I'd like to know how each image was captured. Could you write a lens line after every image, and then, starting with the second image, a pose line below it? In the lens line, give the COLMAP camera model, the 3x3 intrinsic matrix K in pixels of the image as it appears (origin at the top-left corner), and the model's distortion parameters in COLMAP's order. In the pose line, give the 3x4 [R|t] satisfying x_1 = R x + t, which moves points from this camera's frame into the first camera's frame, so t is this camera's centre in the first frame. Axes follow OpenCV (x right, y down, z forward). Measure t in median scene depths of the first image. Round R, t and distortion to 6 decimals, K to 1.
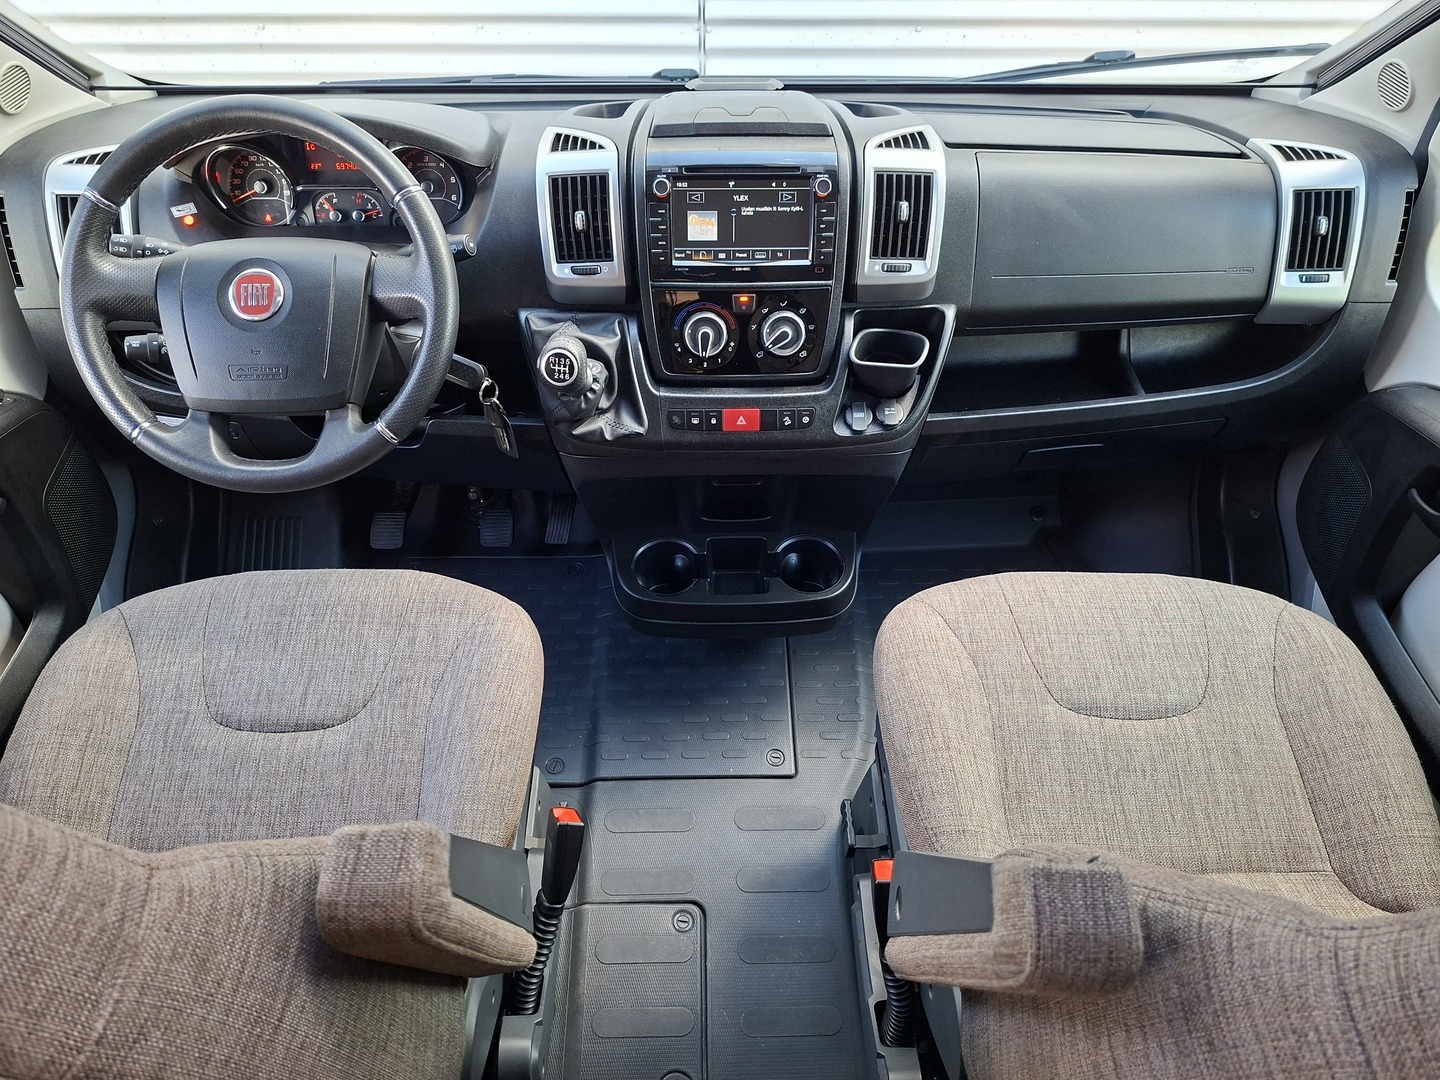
lens RADIAL K [[939.9, 0, 720.0], [0, 939.9, 540.0], [0, 0, 1]] dist [0.028161, -0.040352]
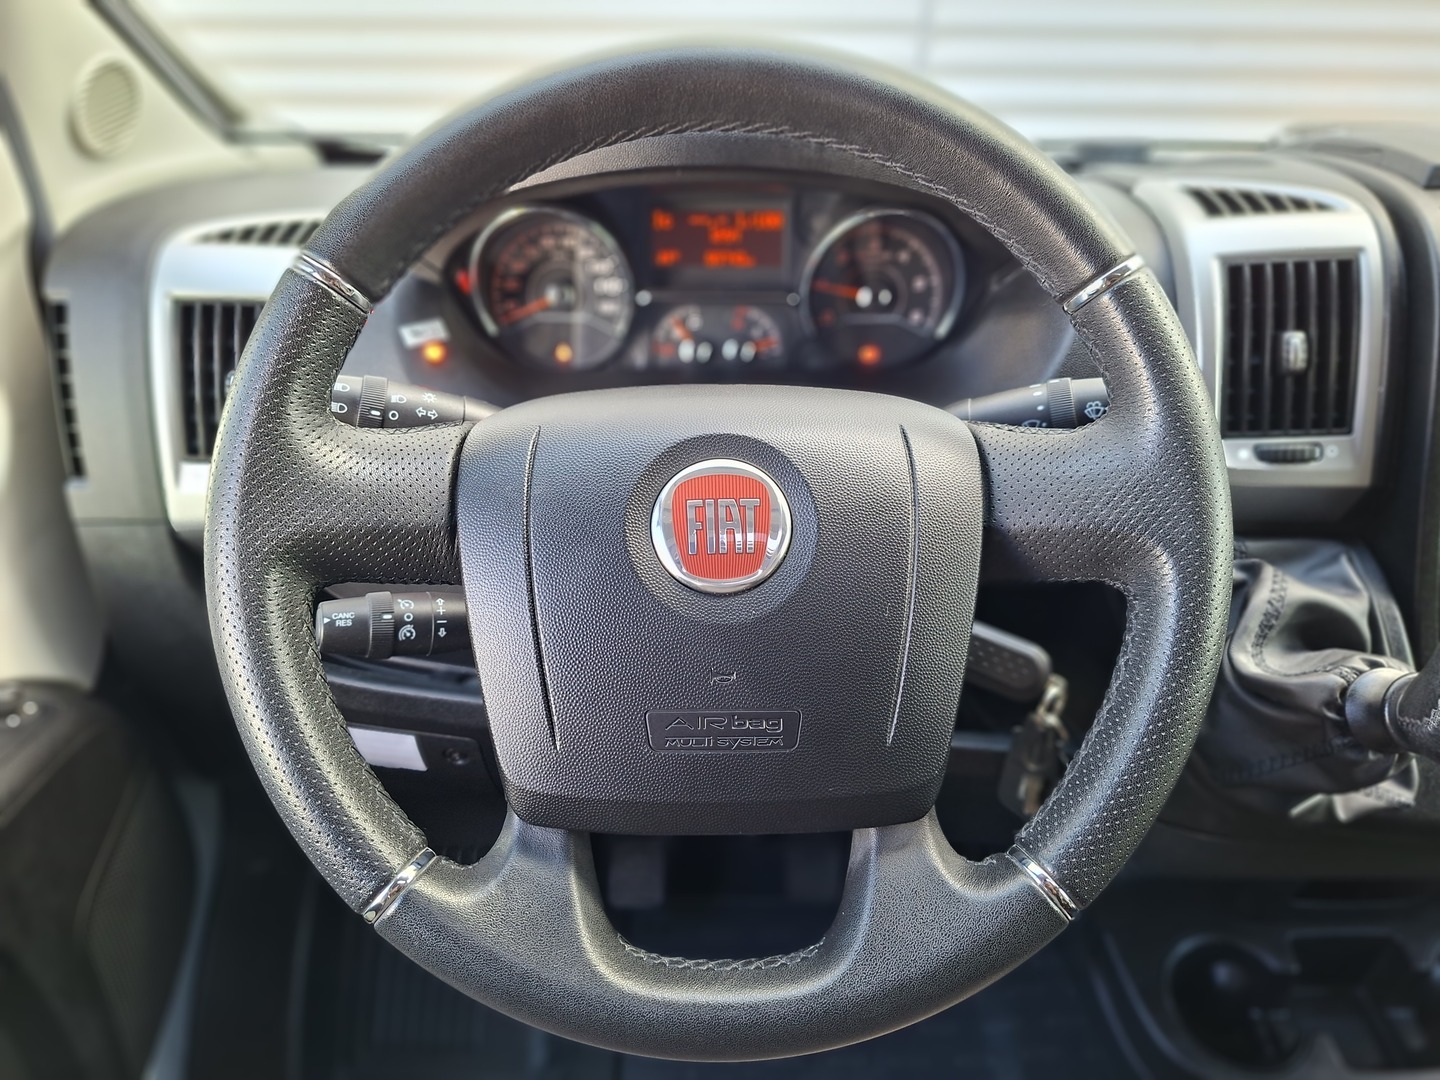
lens RADIAL K [[939.9, 0, 720.0], [0, 939.9, 540.0], [0, 0, 1]] dist [0.028161, -0.040352]
pose [[0.999991, 0.004156, 0.001153, -0.447288], [-0.003923, 0.987553, -0.157237, -0.176354], [-0.001793, 0.157231, 0.987560, 0.566823]]
